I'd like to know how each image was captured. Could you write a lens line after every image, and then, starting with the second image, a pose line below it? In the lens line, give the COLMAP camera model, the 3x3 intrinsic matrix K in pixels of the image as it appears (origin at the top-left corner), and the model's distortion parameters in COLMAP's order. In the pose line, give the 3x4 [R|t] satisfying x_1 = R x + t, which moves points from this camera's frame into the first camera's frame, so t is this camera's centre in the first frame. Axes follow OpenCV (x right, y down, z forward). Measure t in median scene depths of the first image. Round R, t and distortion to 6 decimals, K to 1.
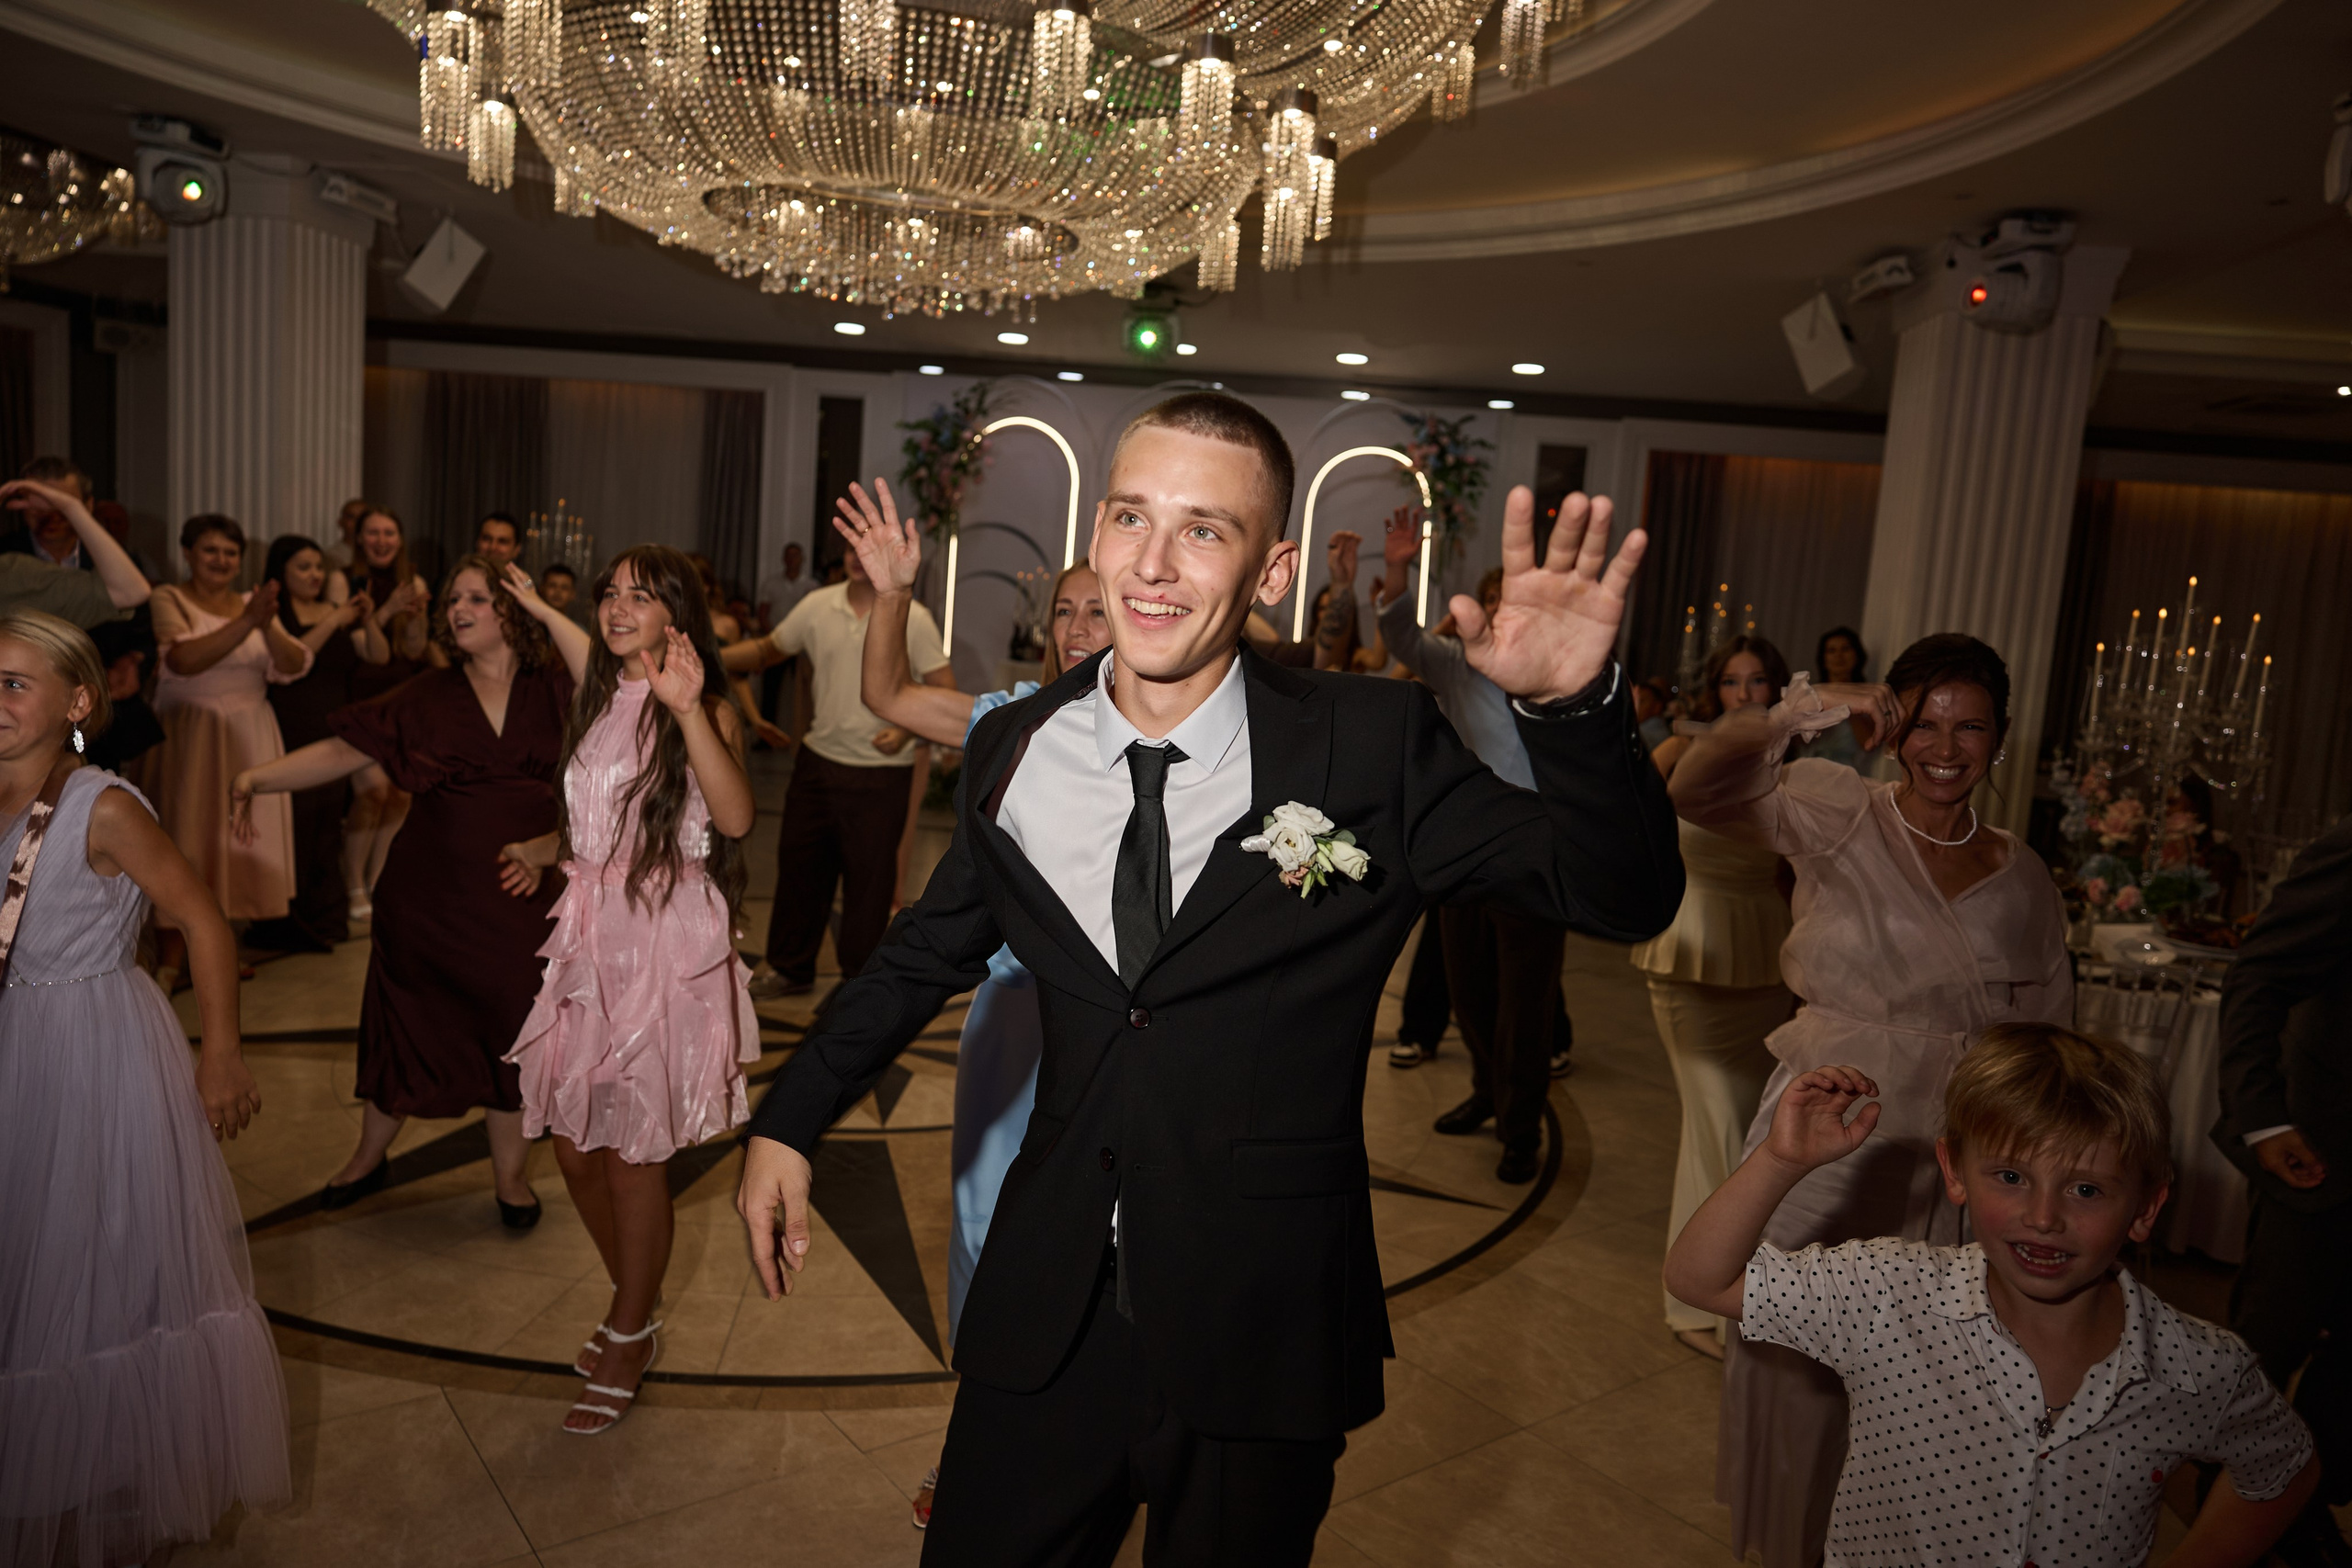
lens RADIAL K [[1583.8, 0, 1182.5], [0, 1583.8, 786.6], [0, 0, 1]] dist [-0.003561, 0.003063]
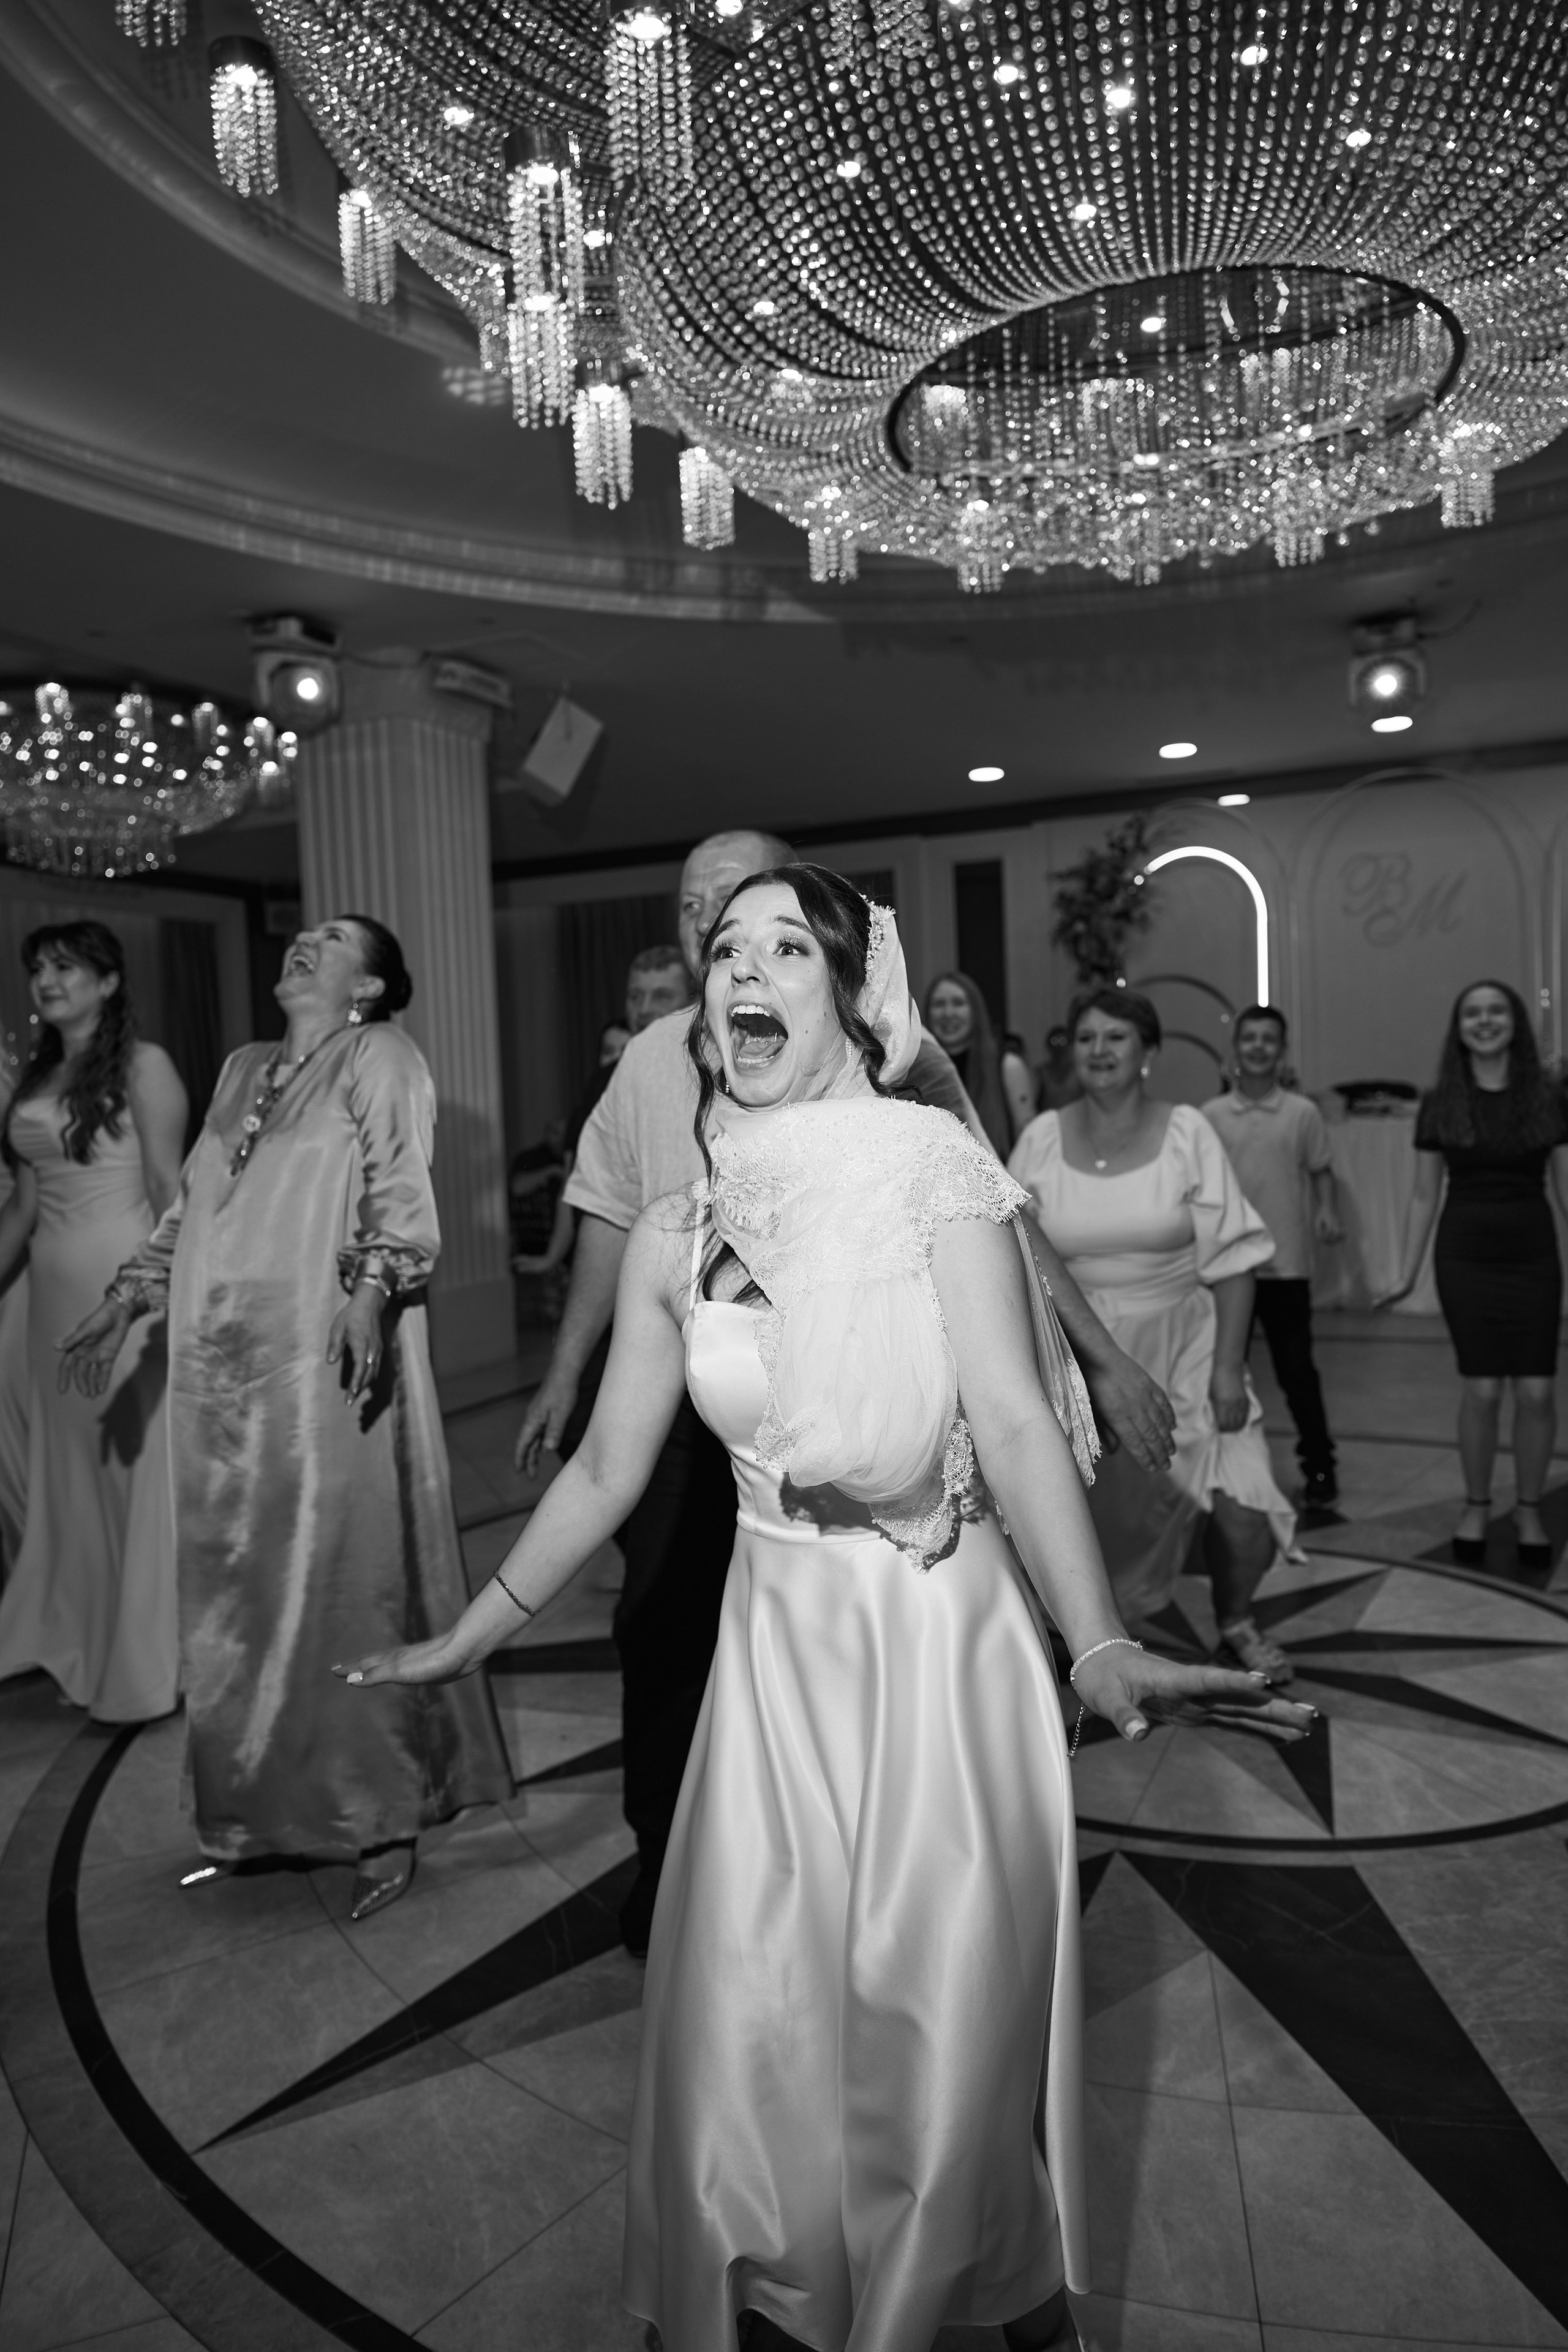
lens RADIAL K [[1584.0, 0, 785.9], [0, 1584.0, 1176.4], [0, 0, 1]] dist [-0.003561, 0.003063]
pose [[0.946609, -0.100777, -0.306228, -0.093363], [0.075666, 0.992803, -0.092823, 0.007796], [0.313379, 0.064696, 0.947422, 0.198286]]
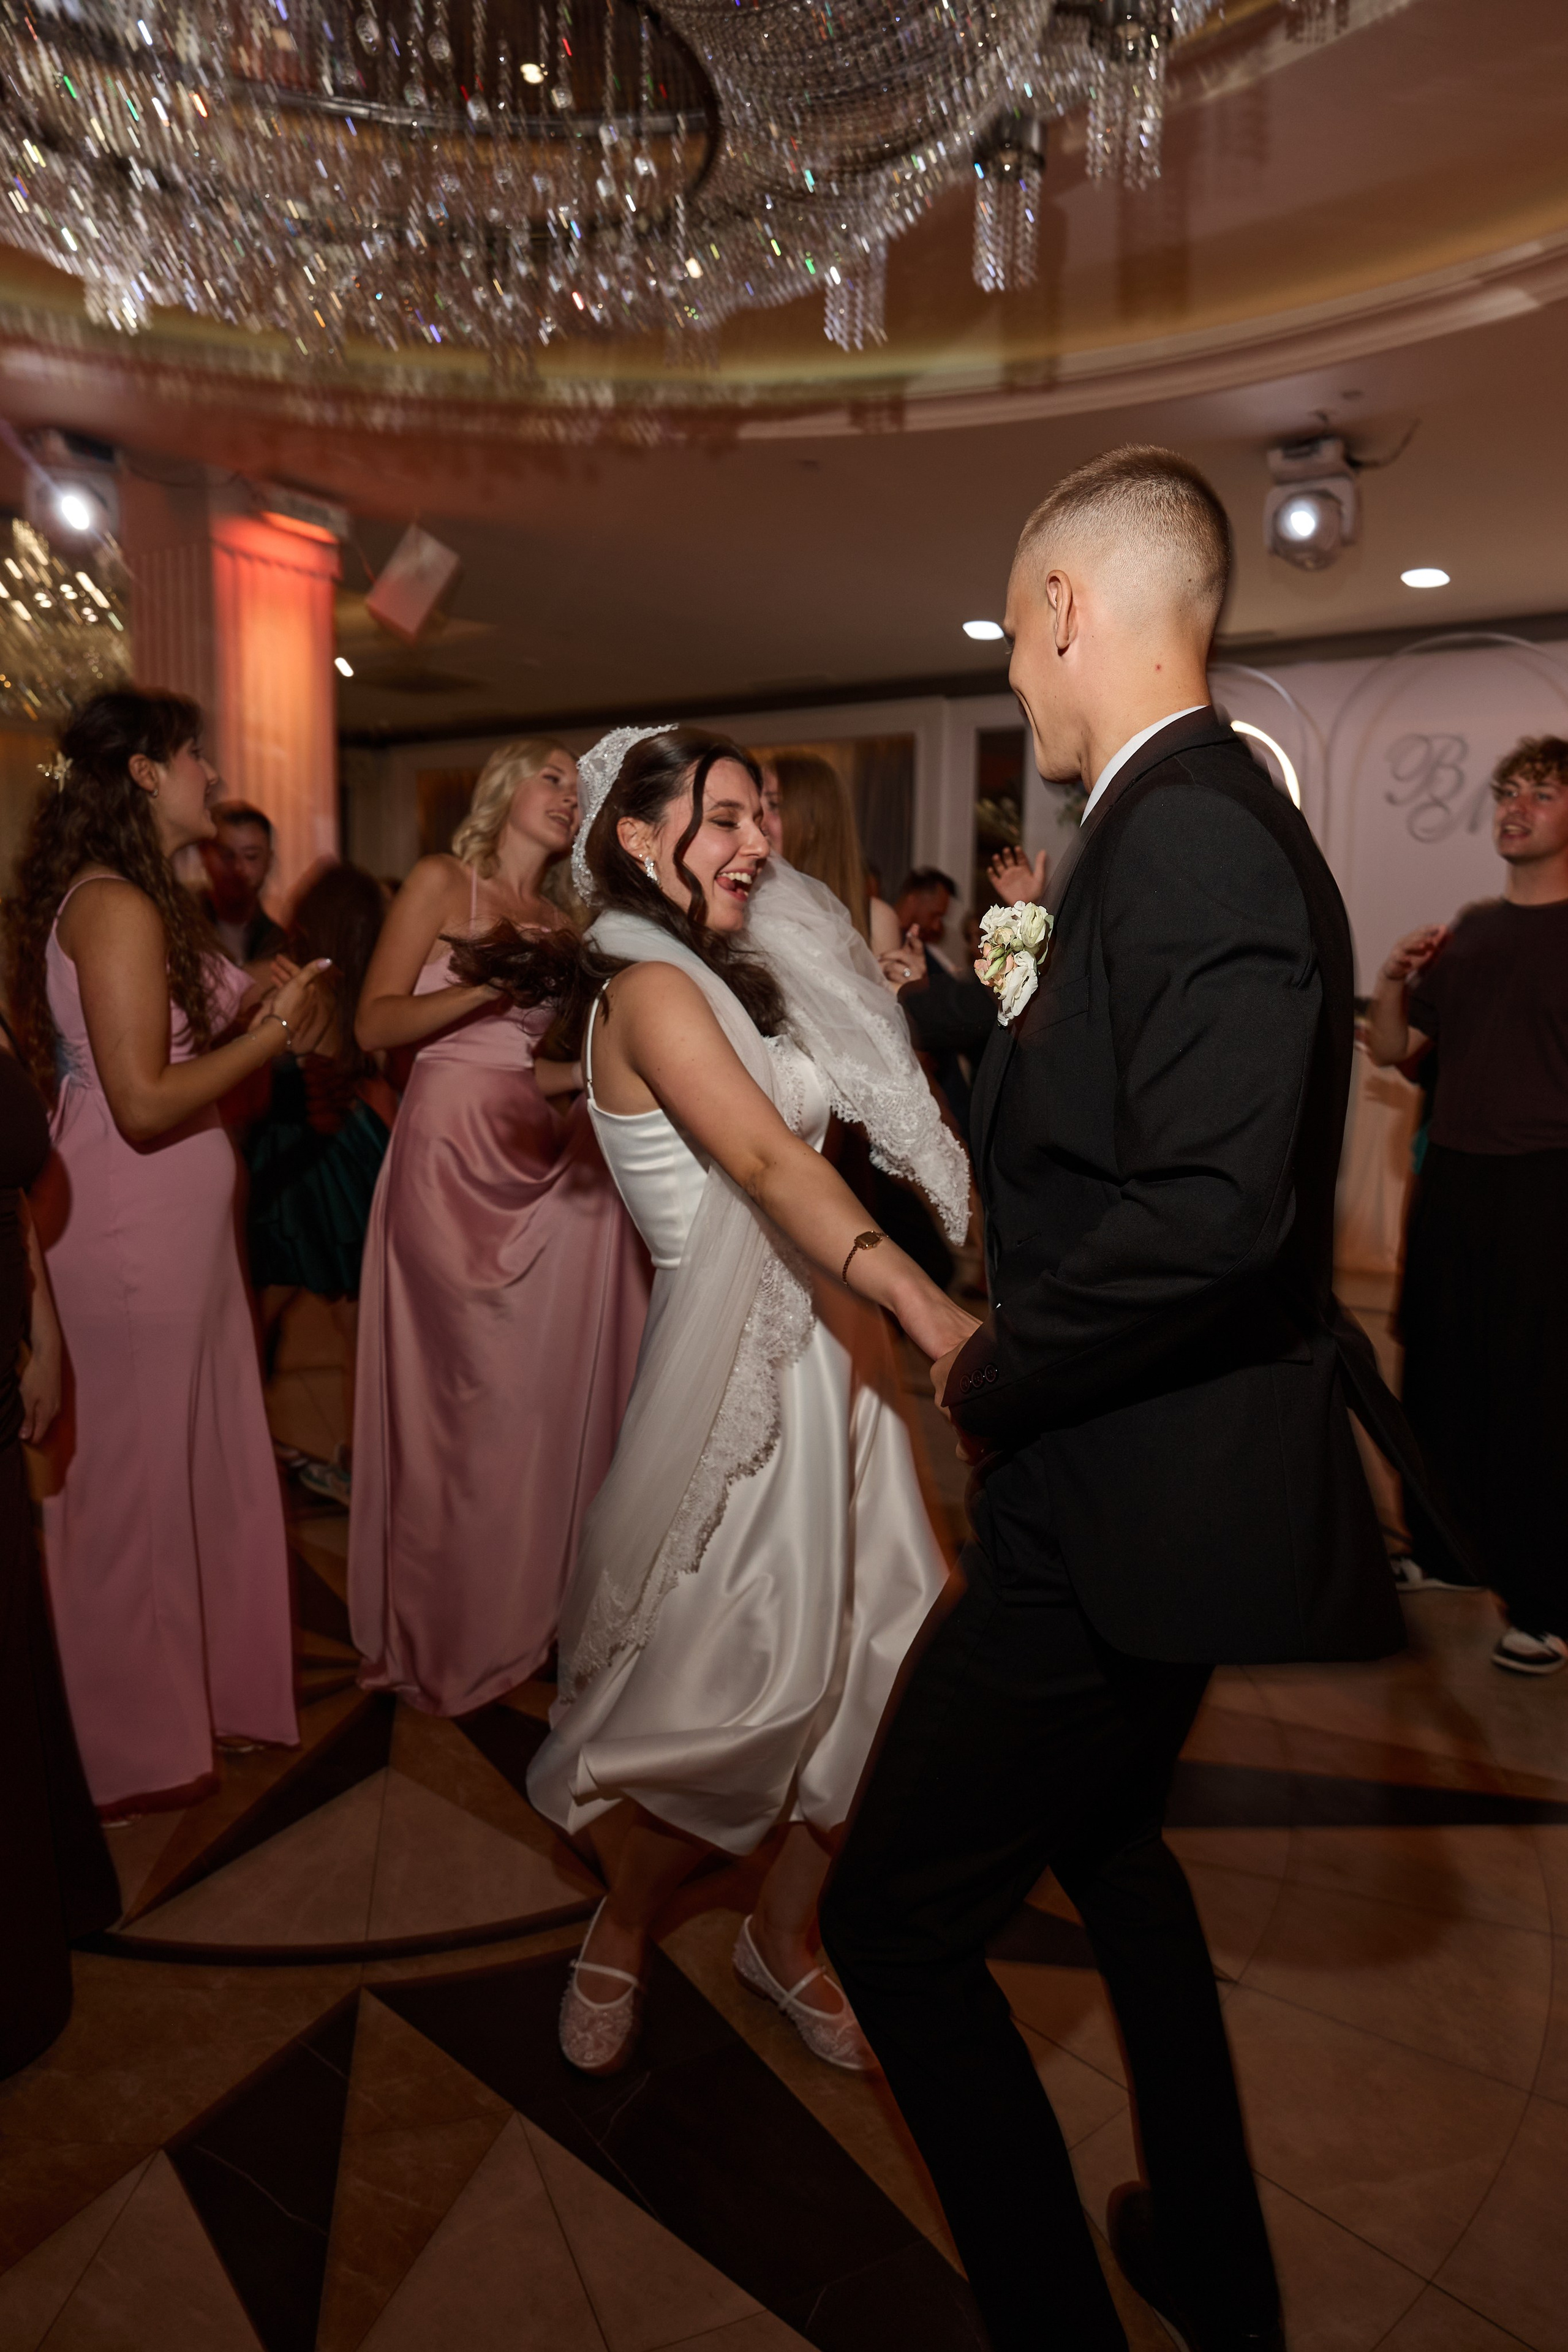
lens RADIAL K [[1584.0, 0, 787.5], [0, 1584.0, 1175.1], [0, 0, 1]] dist [-0.003561, 0.003063]
pose [[0.879822, 0.003951, -0.475287, 0.111149], [-0.013737, 0.999759, -0.017120, -0.001525], [0.475105, 0.021592, 0.879664, 0.359573]]
